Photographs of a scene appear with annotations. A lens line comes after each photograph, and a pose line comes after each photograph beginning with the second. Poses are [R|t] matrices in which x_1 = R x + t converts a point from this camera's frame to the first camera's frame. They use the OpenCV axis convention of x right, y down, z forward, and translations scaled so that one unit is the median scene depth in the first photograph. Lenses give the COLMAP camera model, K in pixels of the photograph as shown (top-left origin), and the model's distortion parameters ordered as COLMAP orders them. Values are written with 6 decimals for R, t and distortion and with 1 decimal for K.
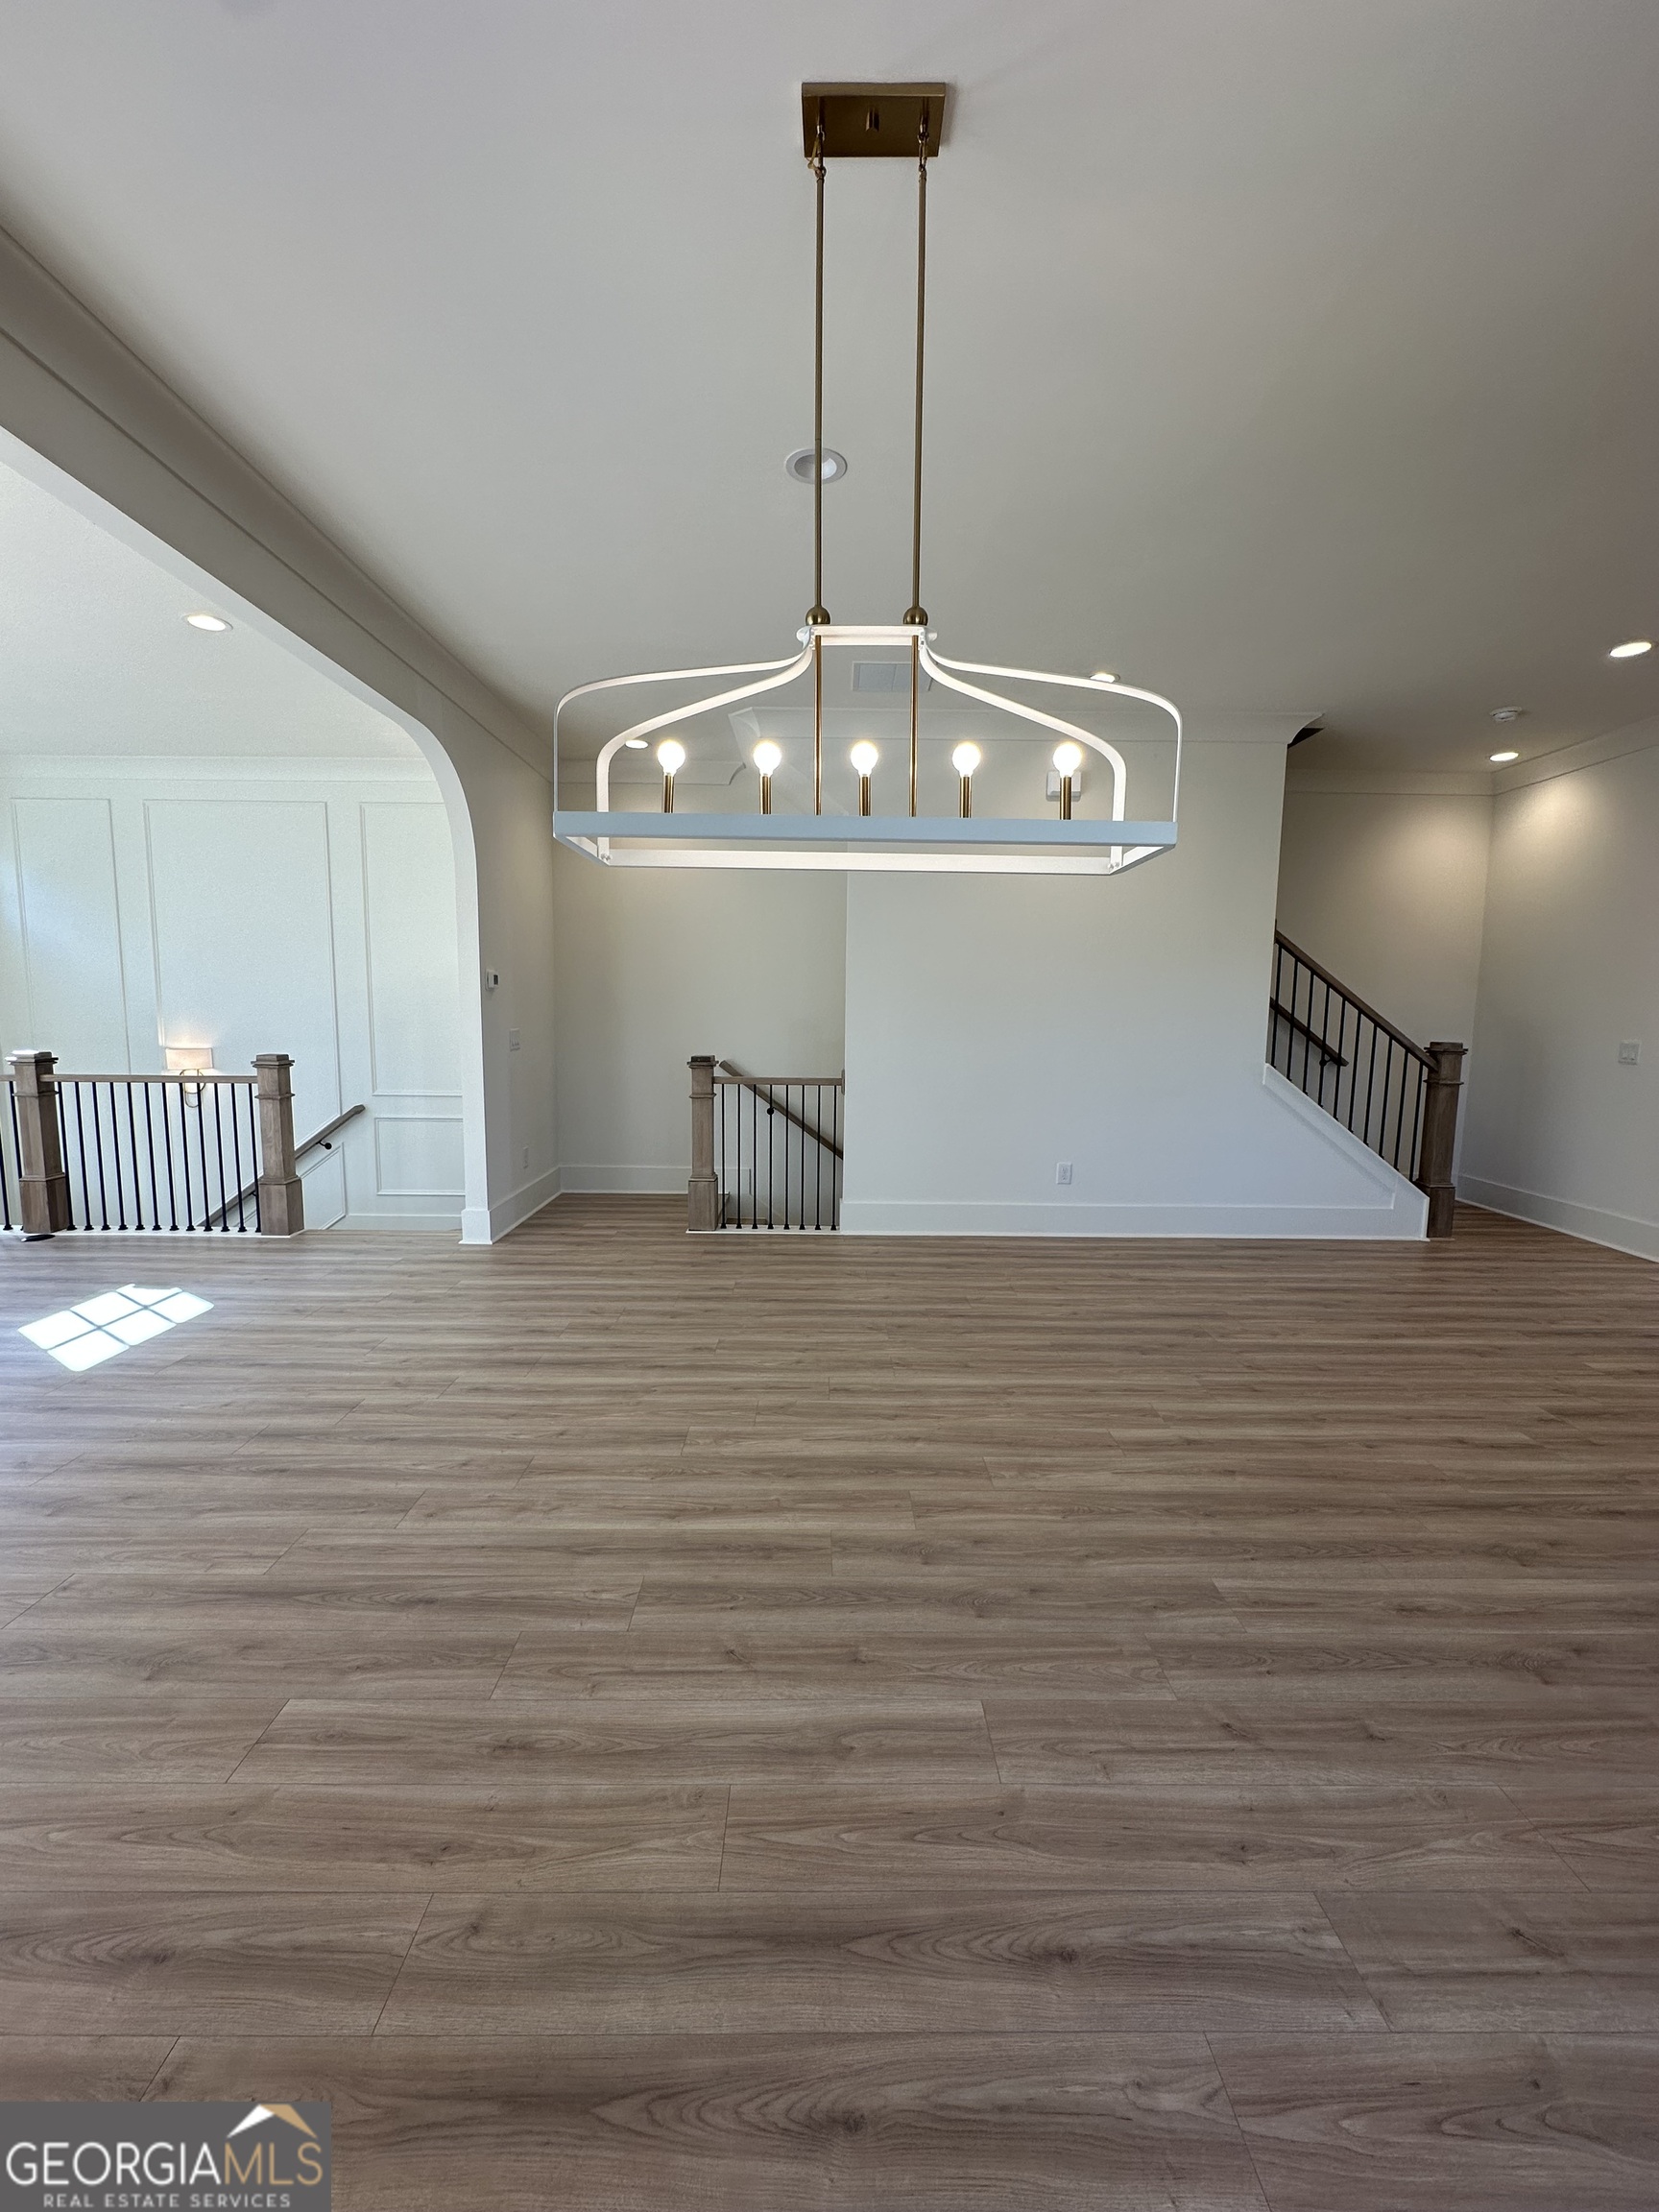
lens RADIAL K [[879.8, 0, 826.2], [0, 879.8, 1106.8], [0, 0, 1]] dist [-0.004613, 0.001212]
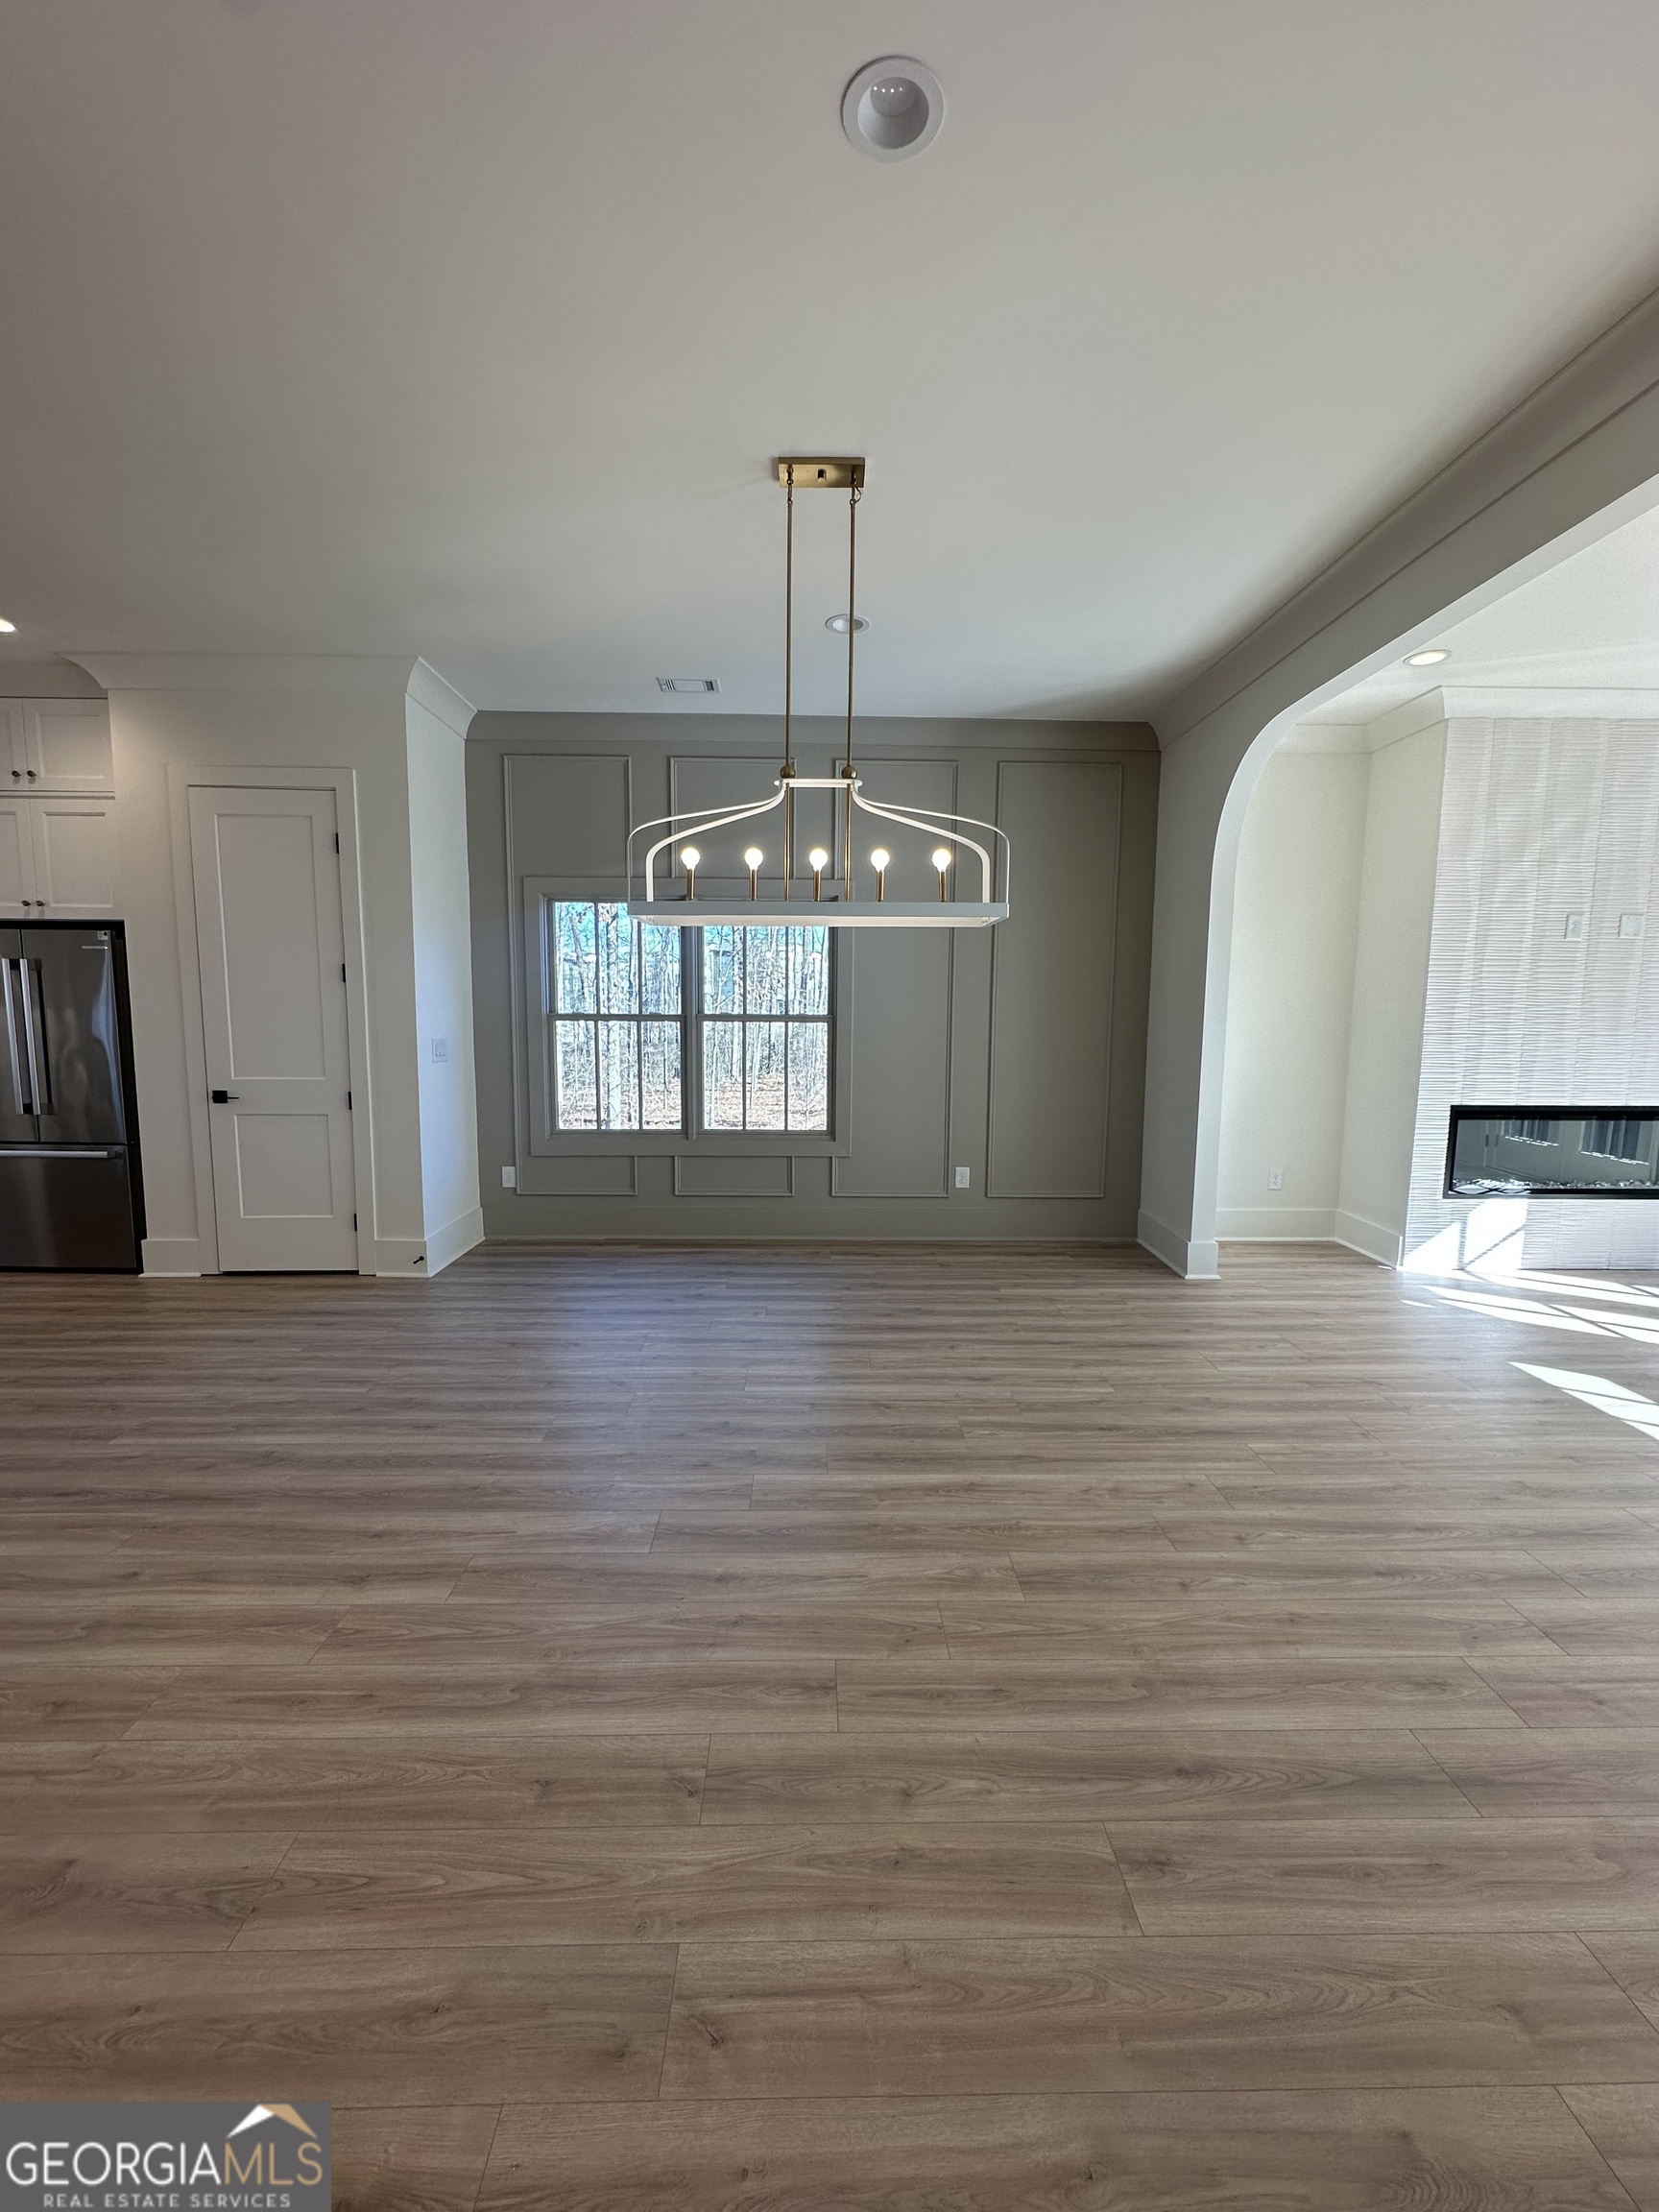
lens RADIAL K [[879.8, 0, 826.2], [0, 879.8, 1106.8], [0, 0, 1]] dist [-0.004613, 0.001212]
pose [[-0.999661, -0.018408, -0.018400, 0.026887], [-0.022040, 0.974734, 0.222277, -0.170239], [0.013844, 0.222607, -0.974810, 1.430008]]
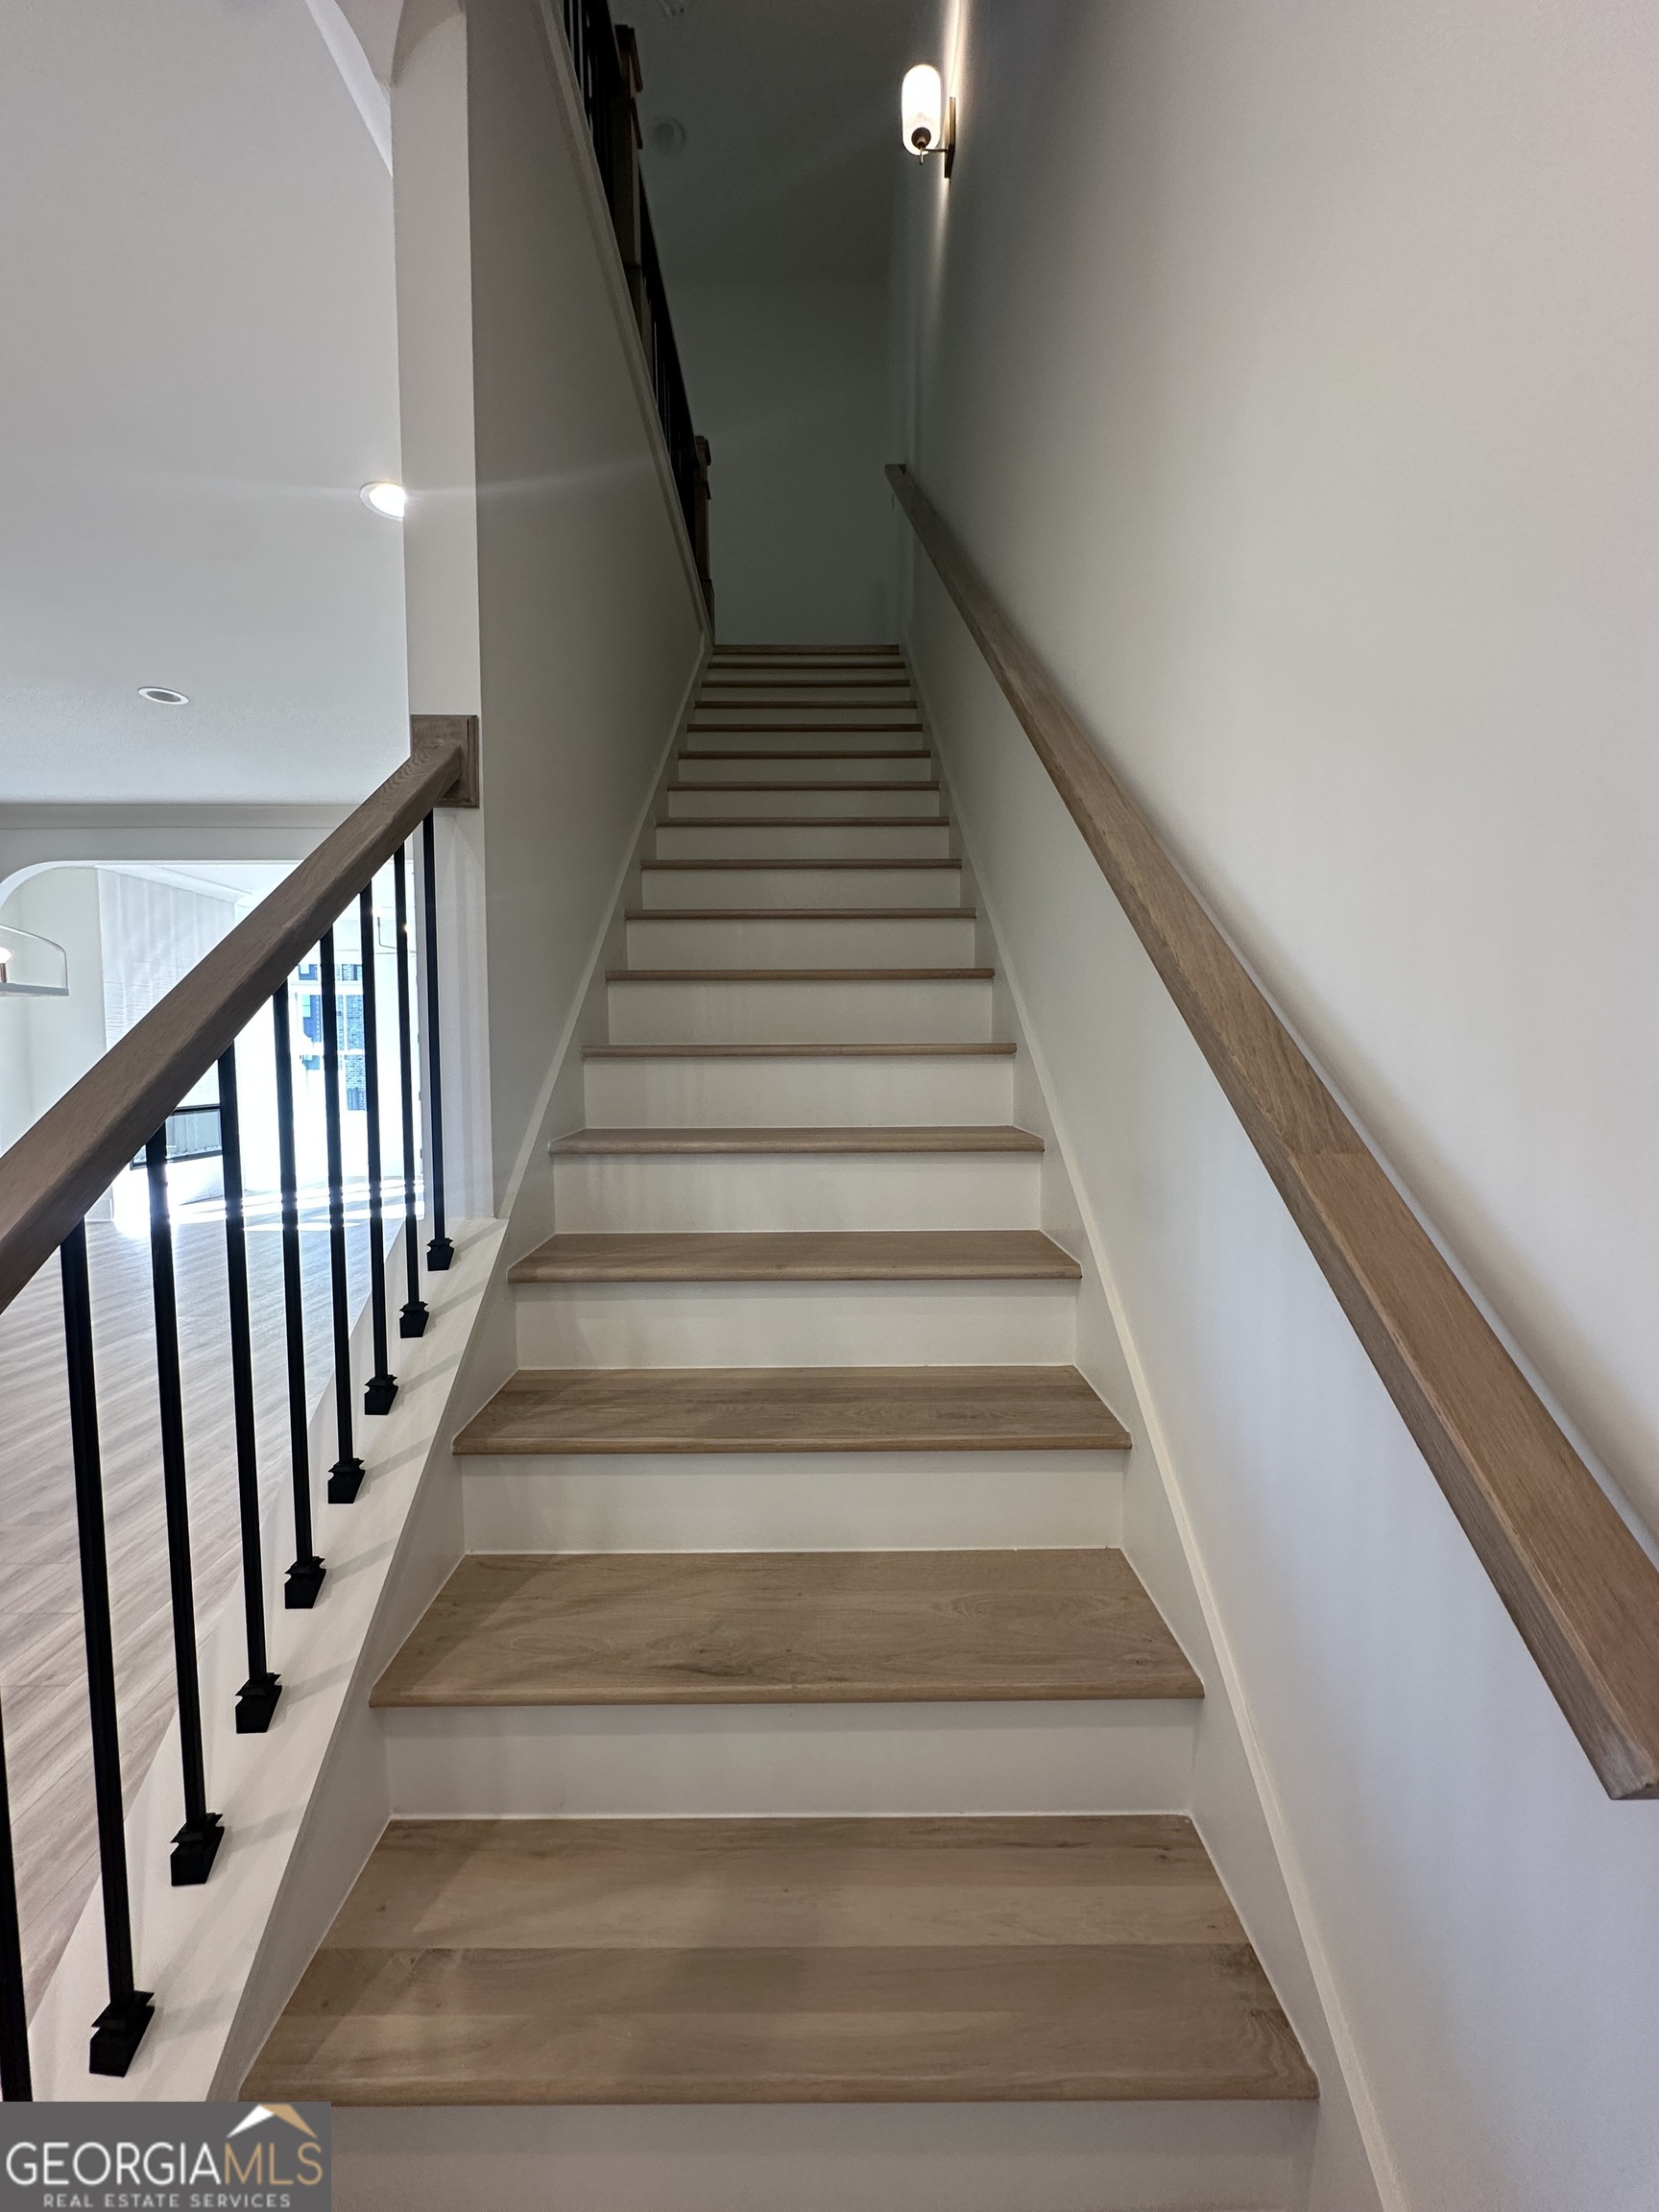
lens RADIAL K [[879.8, 0, 826.2], [0, 879.8, 1106.8], [0, 0, 1]] dist [-0.004613, 0.001212]
pose [[0.016352, 0.056356, -0.998277, 1.335549], [-0.111283, 0.992310, 0.054196, -0.222121], [0.993654, 0.110205, 0.022498, 1.823742]]
